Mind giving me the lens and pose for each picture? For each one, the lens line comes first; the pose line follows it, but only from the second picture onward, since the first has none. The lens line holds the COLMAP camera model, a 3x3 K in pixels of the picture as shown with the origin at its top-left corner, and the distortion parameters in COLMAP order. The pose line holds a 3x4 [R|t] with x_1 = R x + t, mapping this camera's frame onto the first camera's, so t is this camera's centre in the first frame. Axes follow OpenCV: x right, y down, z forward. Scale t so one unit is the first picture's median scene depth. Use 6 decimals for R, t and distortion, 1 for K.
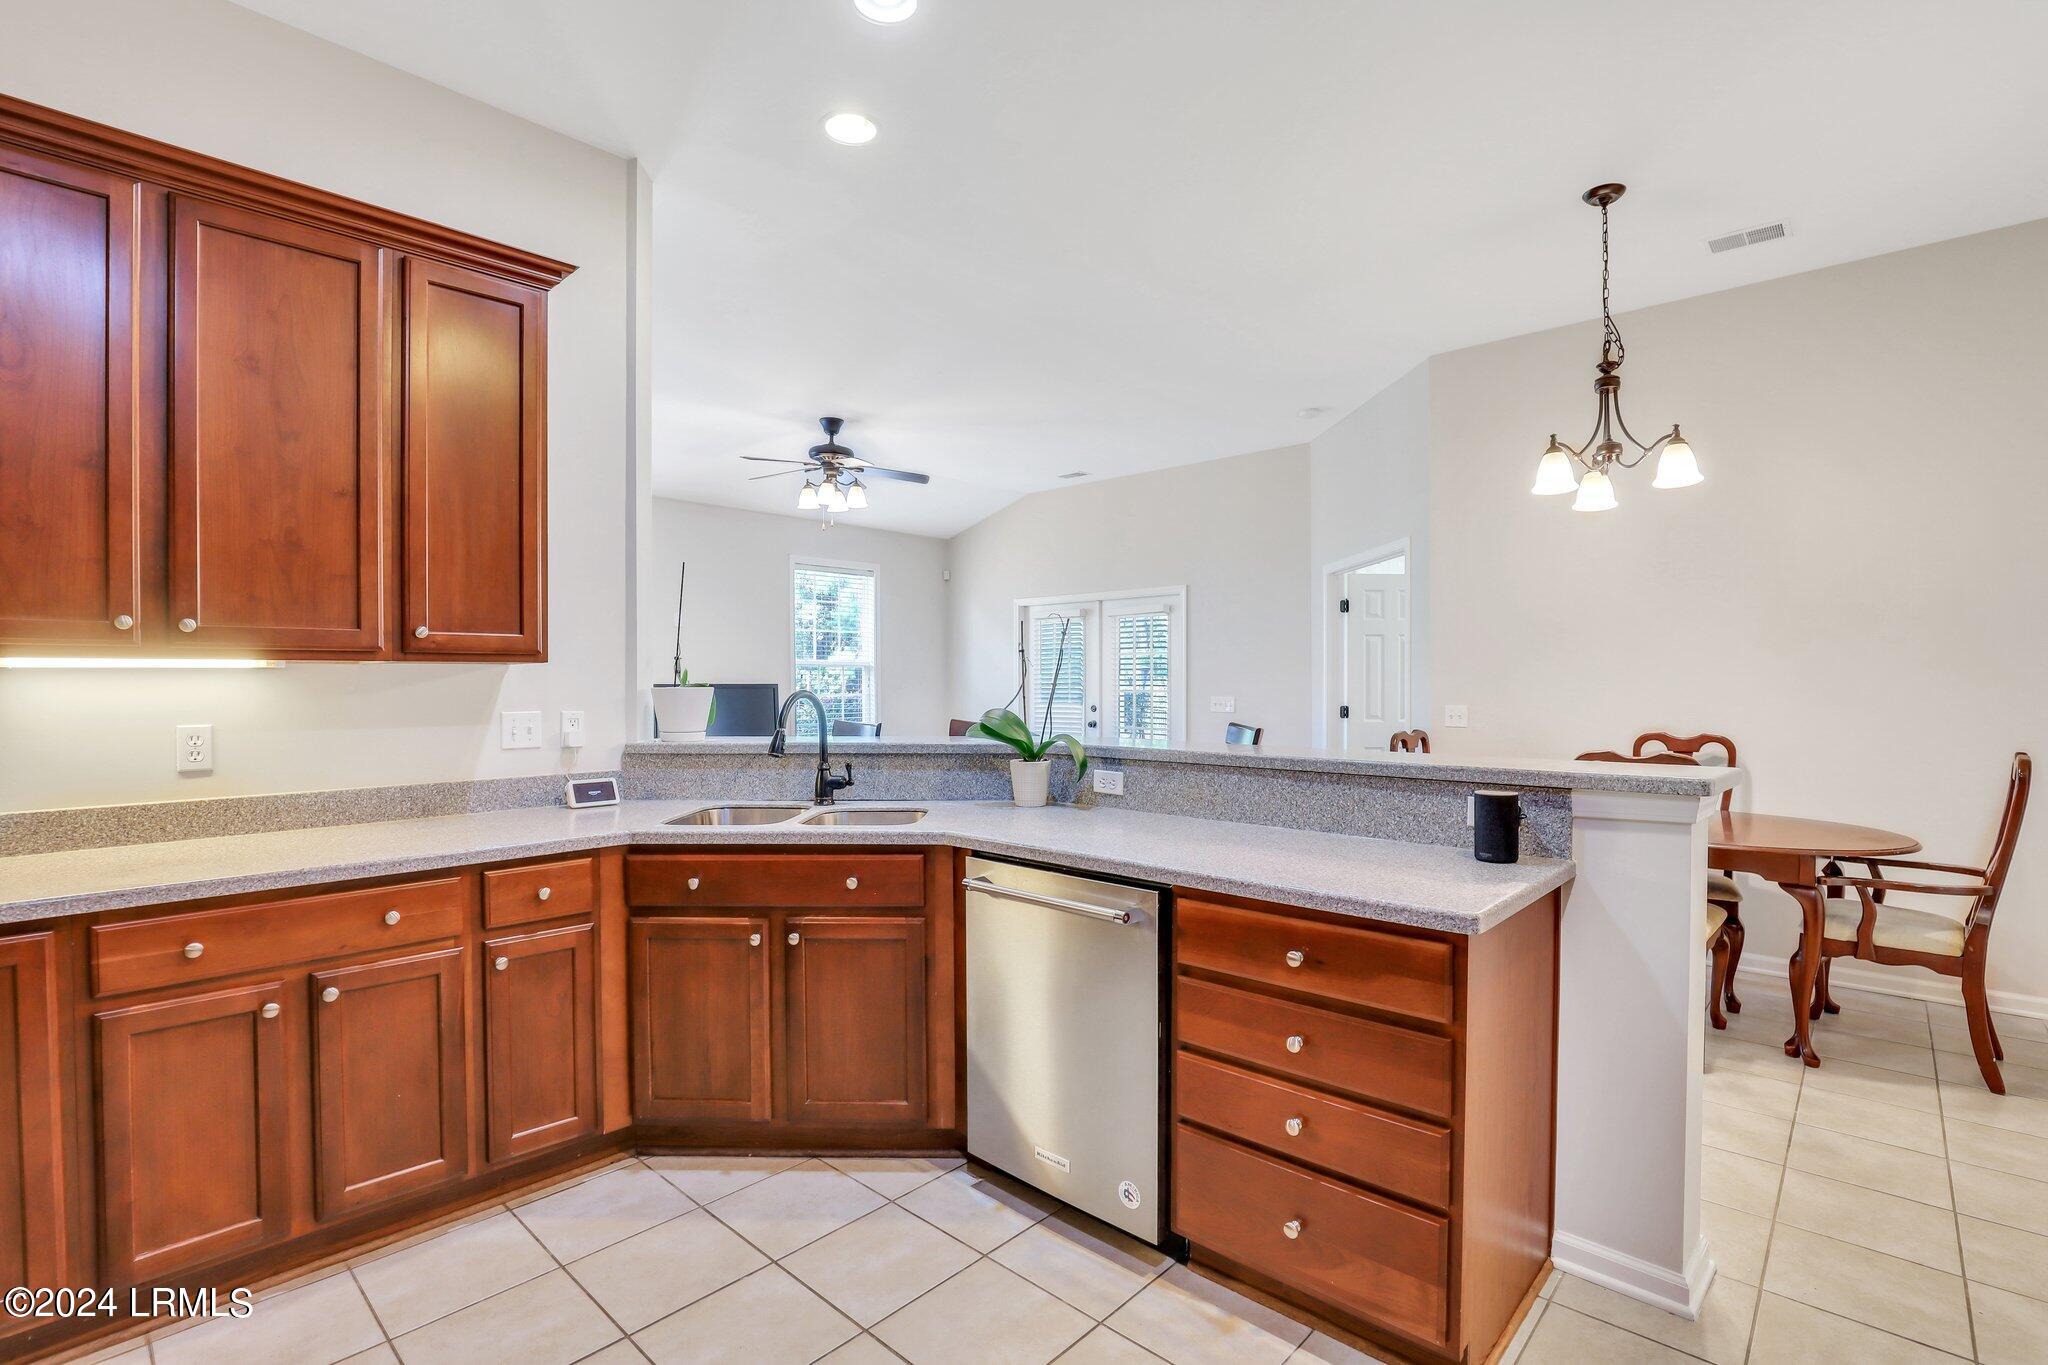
lens RADIAL K [[958.4, 0, 1026.0], [0, 958.4, 697.6], [0, 0, 1]] dist [-0.033587, 0.004902]
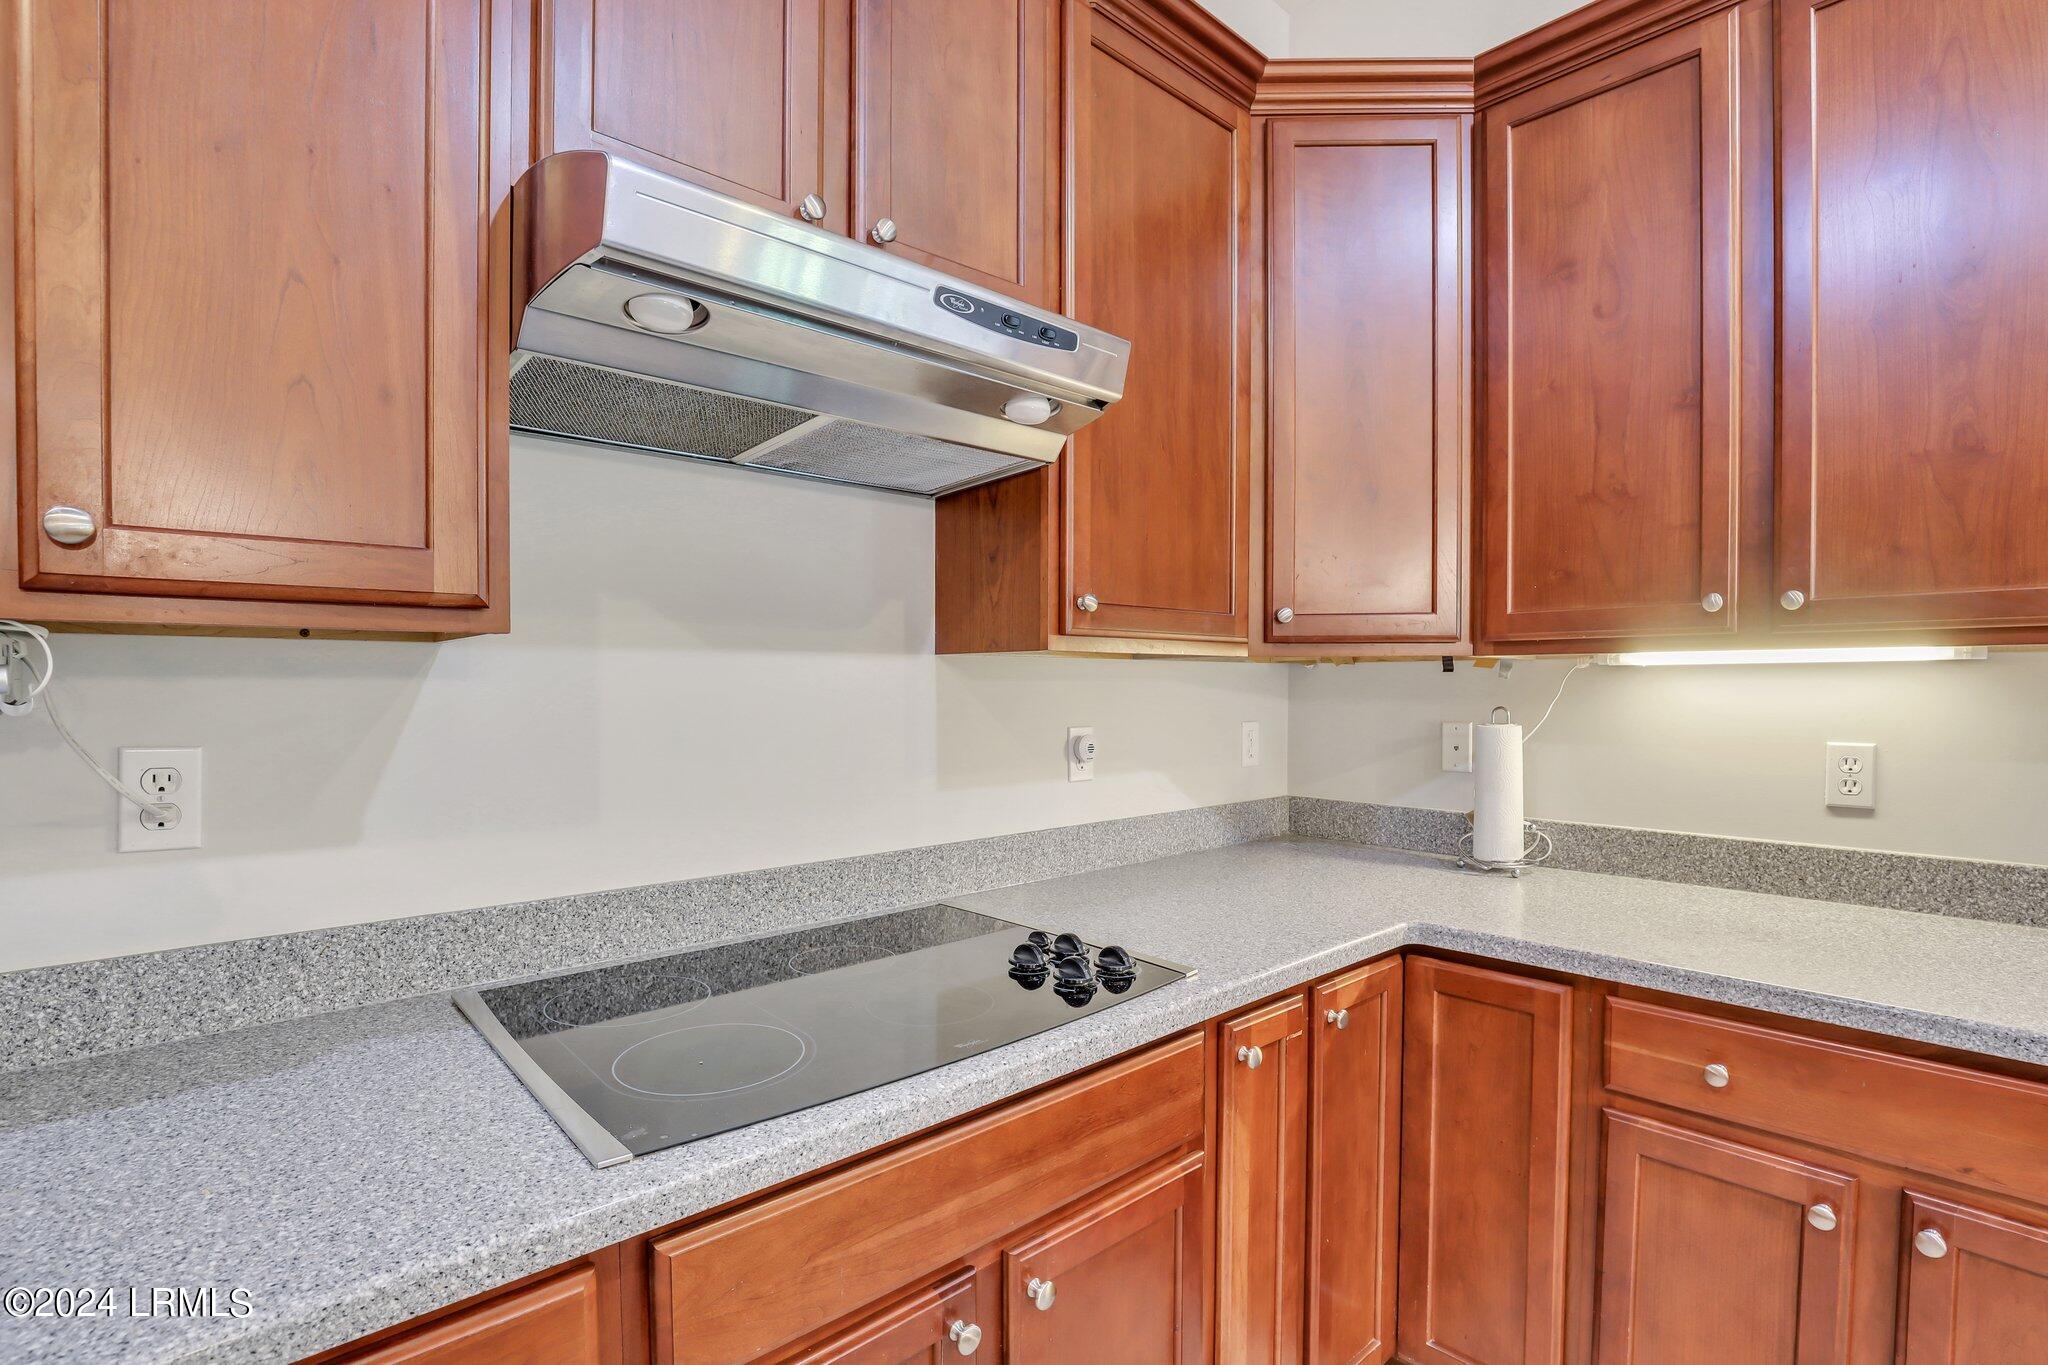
lens RADIAL K [[954.2, 0, 1054.4], [0, 954.2, 707.1], [0, 0, 1]] dist [-0.039563, 0.007423]
pose [[-0.058718, 0.026937, -0.997911, -0.141945], [-0.017555, 0.999453, 0.028012, -0.006410], [0.998120, 0.019163, -0.058213, 0.409990]]
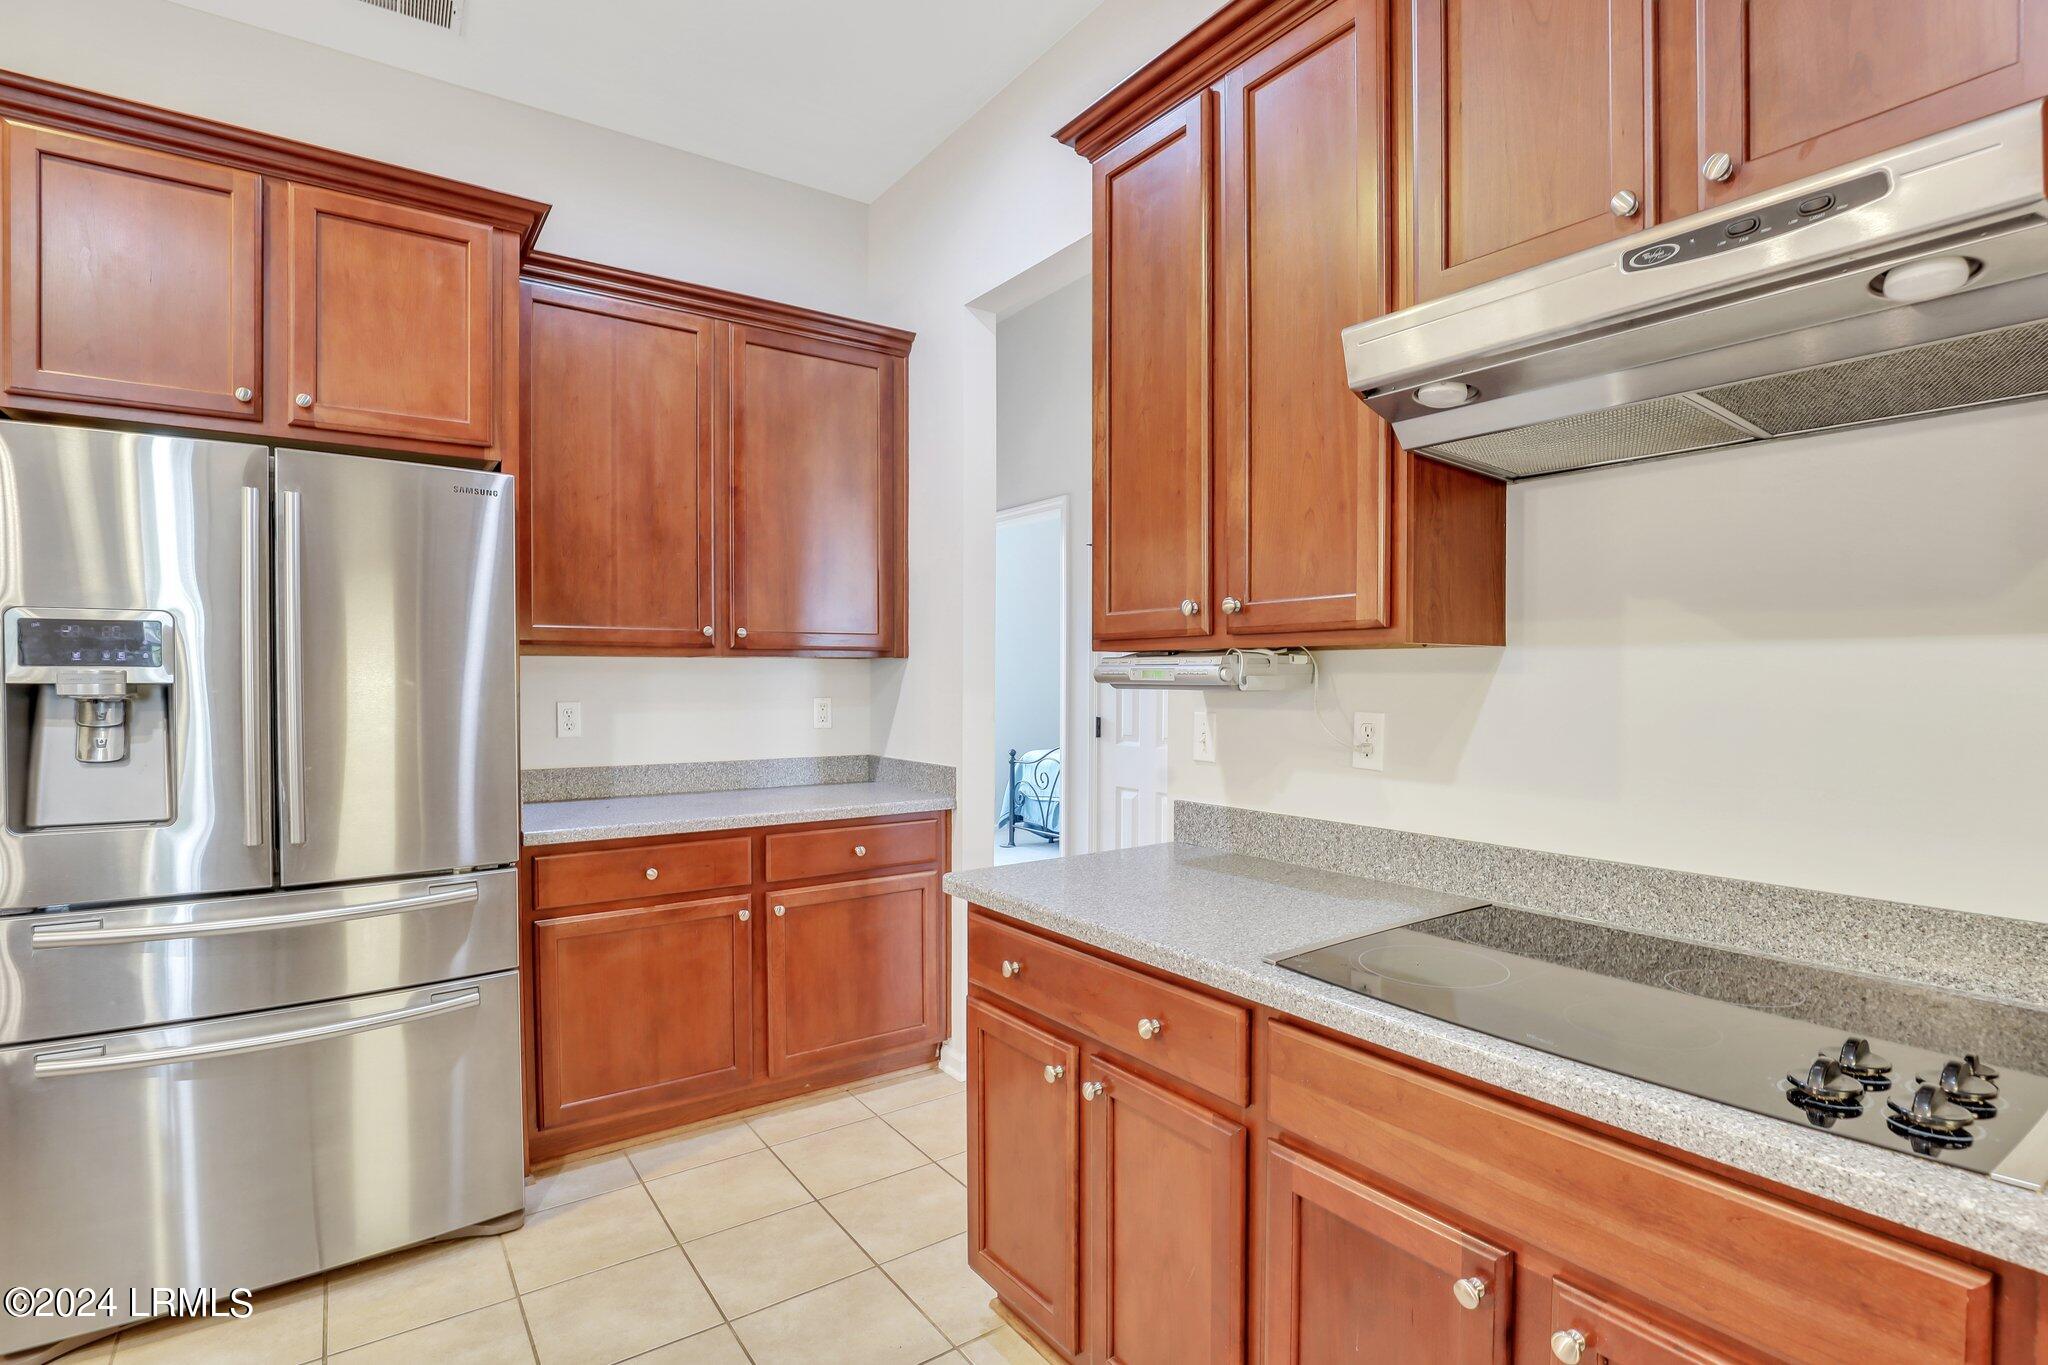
lens RADIAL K [[958.4, 0, 1026.0], [0, 958.4, 697.6], [0, 0, 1]] dist [-0.033587, 0.004902]
pose [[-0.981281, -0.001825, 0.192574, -0.405962], [0.005372, 0.999306, 0.036847, -0.011470], [-0.192508, 0.037192, -0.980590, 0.786122]]
